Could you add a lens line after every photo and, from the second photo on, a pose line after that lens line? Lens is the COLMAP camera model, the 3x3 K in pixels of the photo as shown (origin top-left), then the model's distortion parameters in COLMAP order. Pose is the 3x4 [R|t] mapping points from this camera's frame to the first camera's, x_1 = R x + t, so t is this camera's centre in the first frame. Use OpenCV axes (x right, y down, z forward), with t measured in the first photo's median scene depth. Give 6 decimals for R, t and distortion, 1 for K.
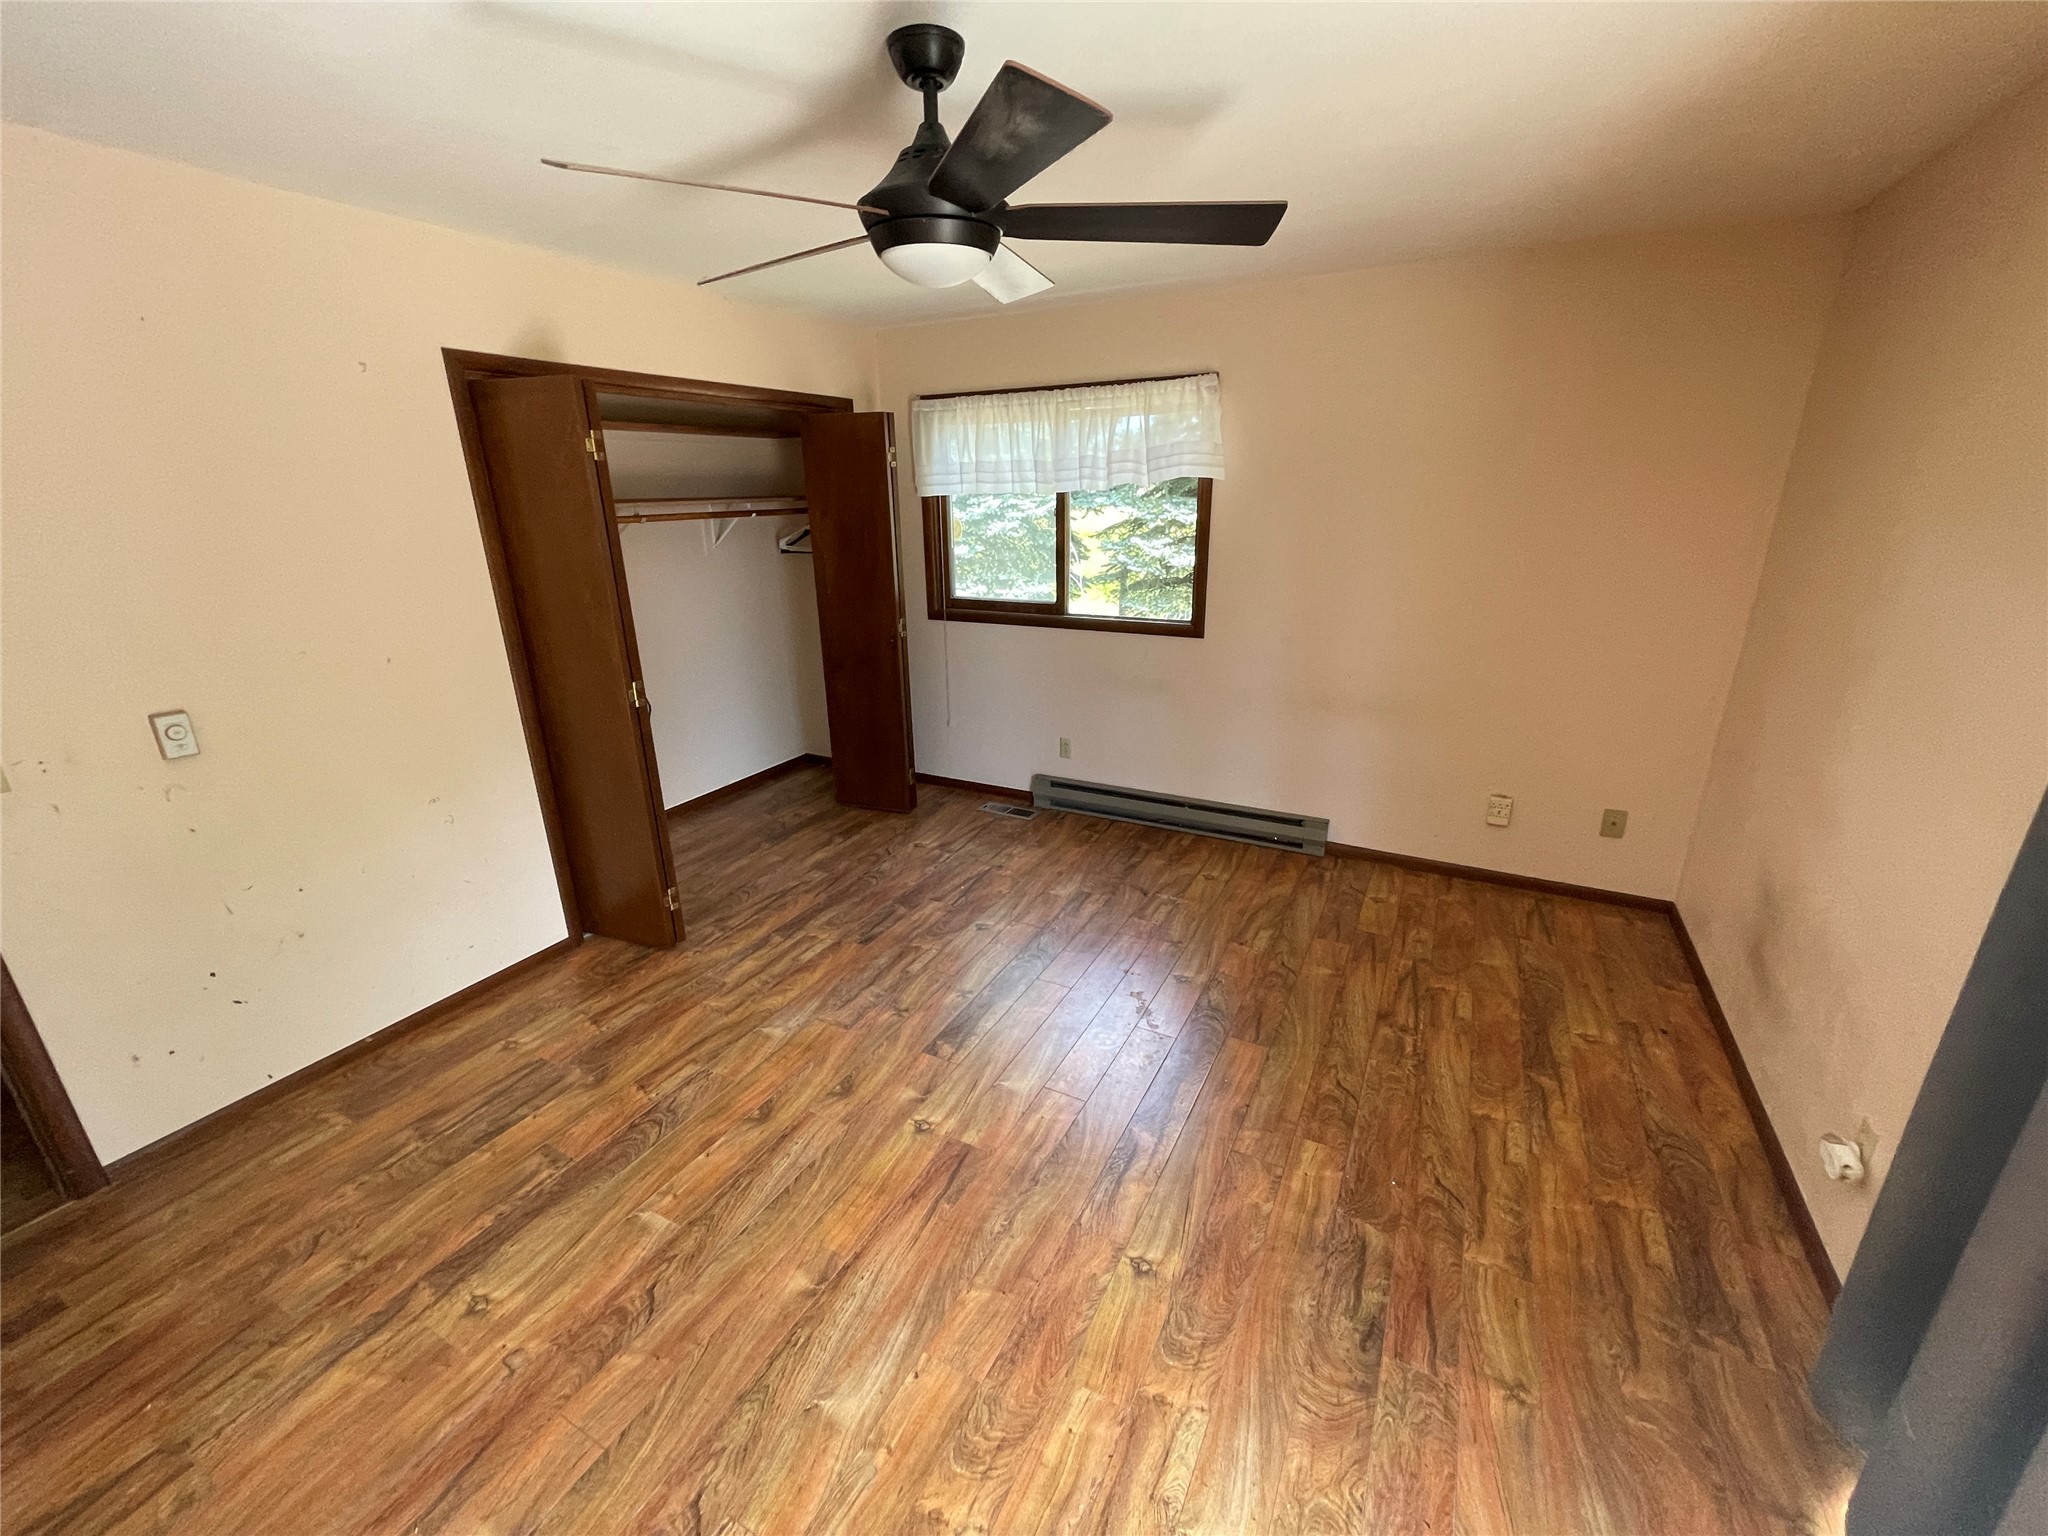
lens RADIAL K [[823.9, 0, 1021.2], [0, 823.9, 764.8], [0, 0, 1]] dist [-0.005137, -0.001688]
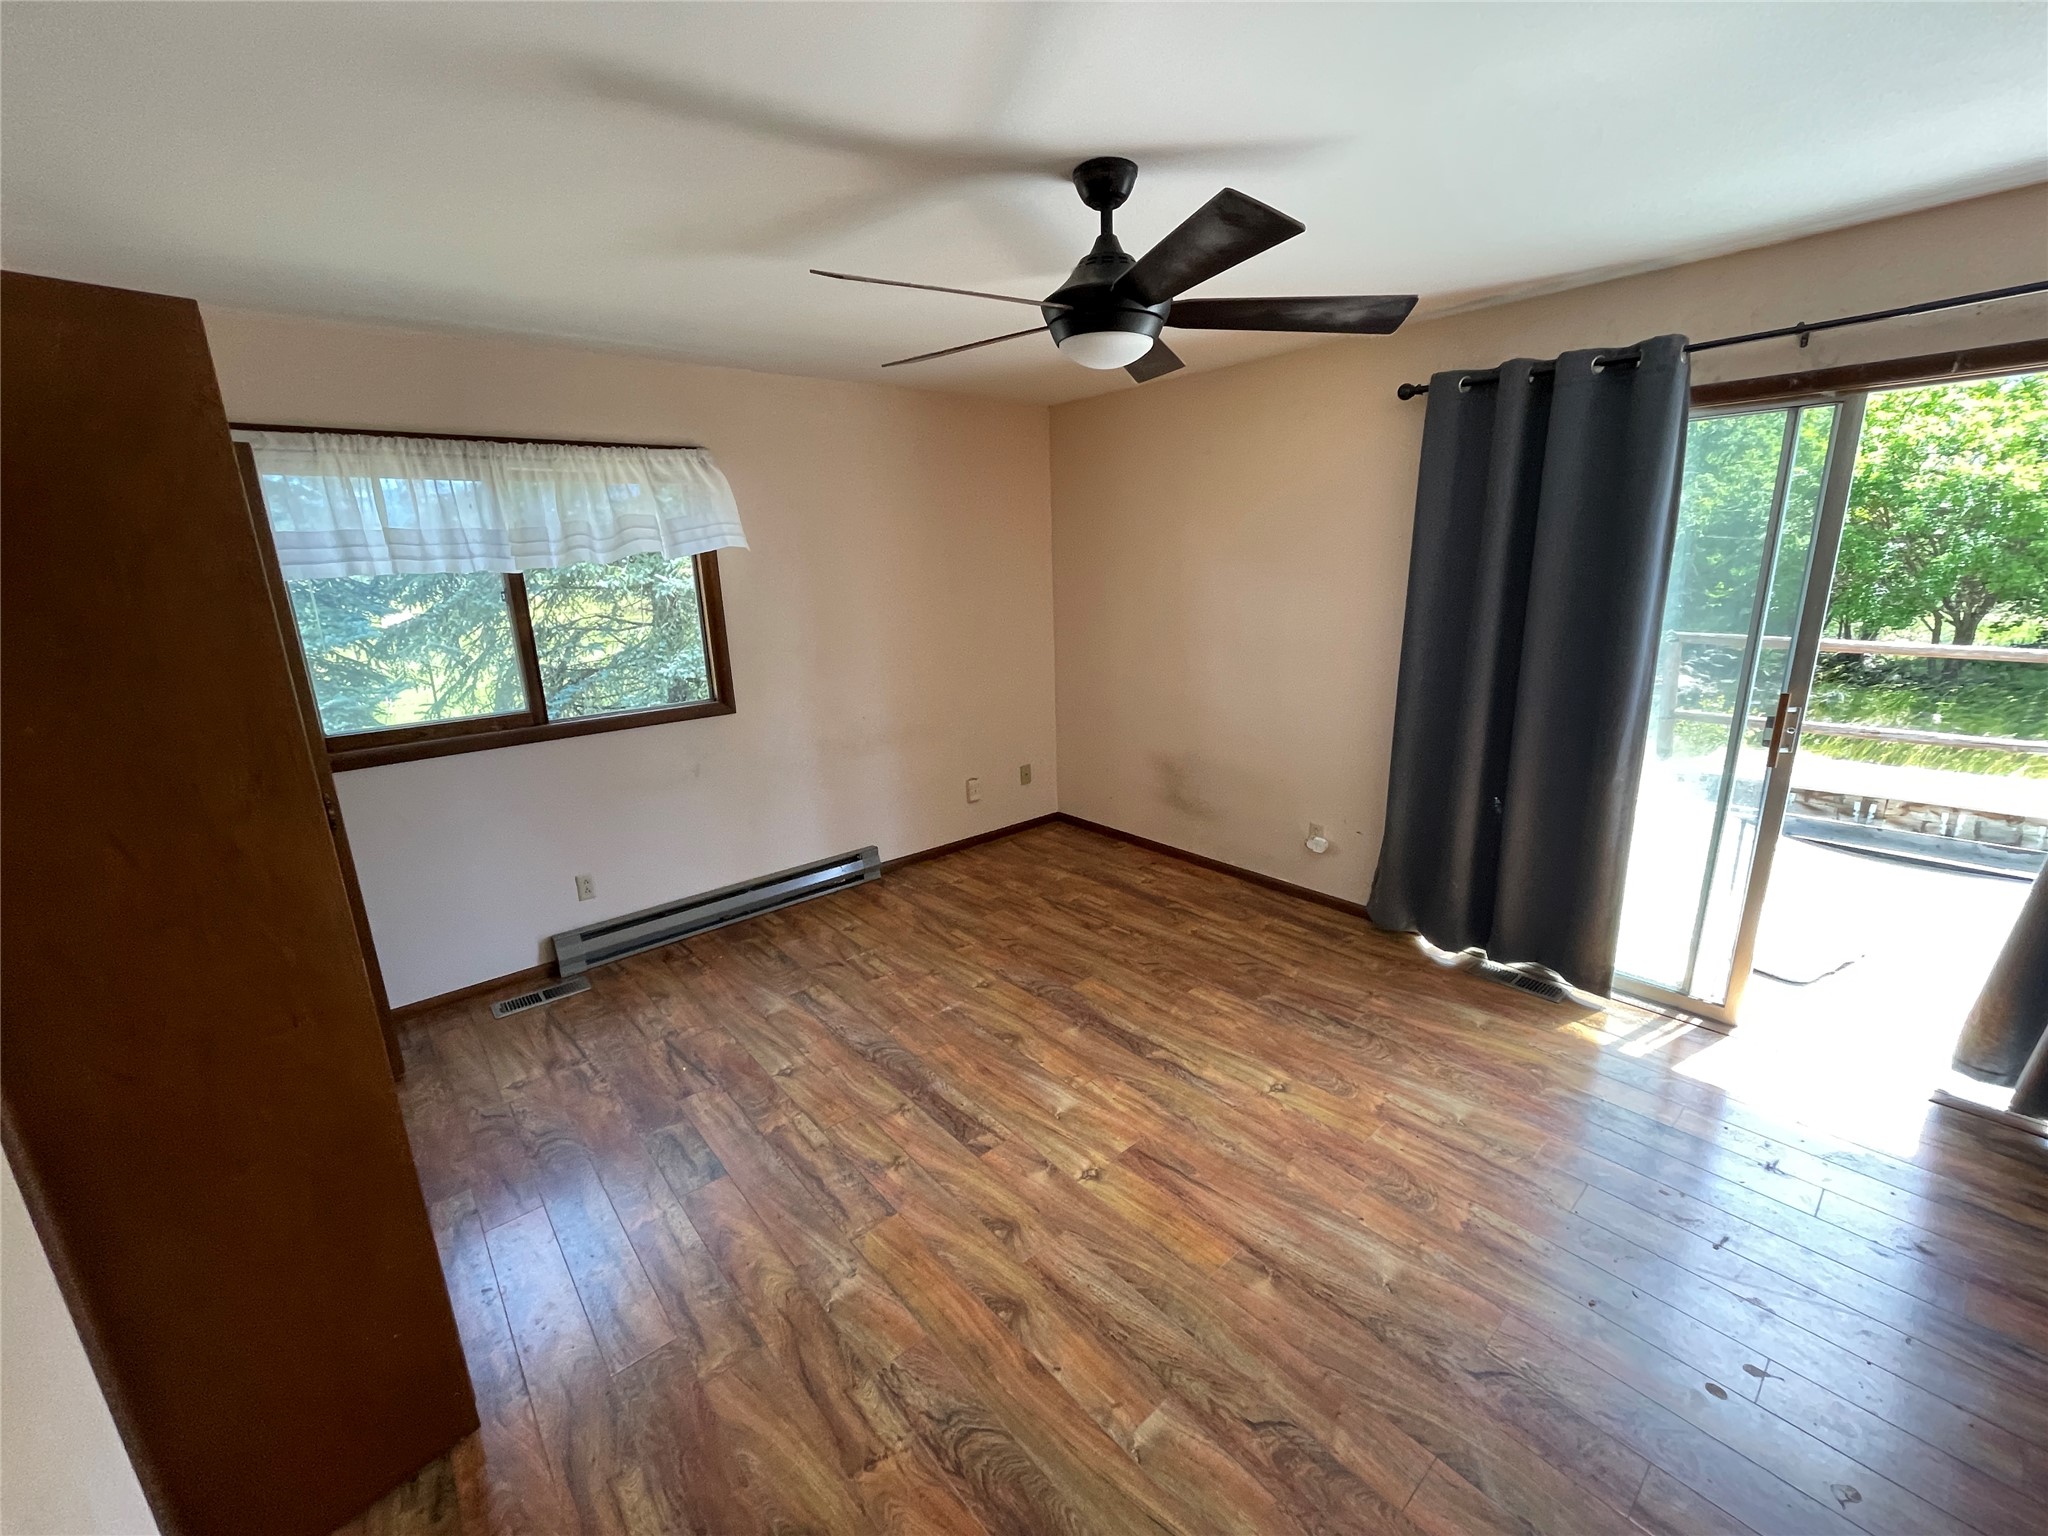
lens RADIAL K [[823.9, 0, 1021.5], [0, 823.9, 771.2], [0, 0, 1]] dist [-0.005137, -0.001688]
pose [[0.366801, -0.232819, 0.900696, -0.857471], [0.320189, 0.940621, 0.112744, -0.143443], [-0.873462, 0.247039, 0.419566, 0.496710]]
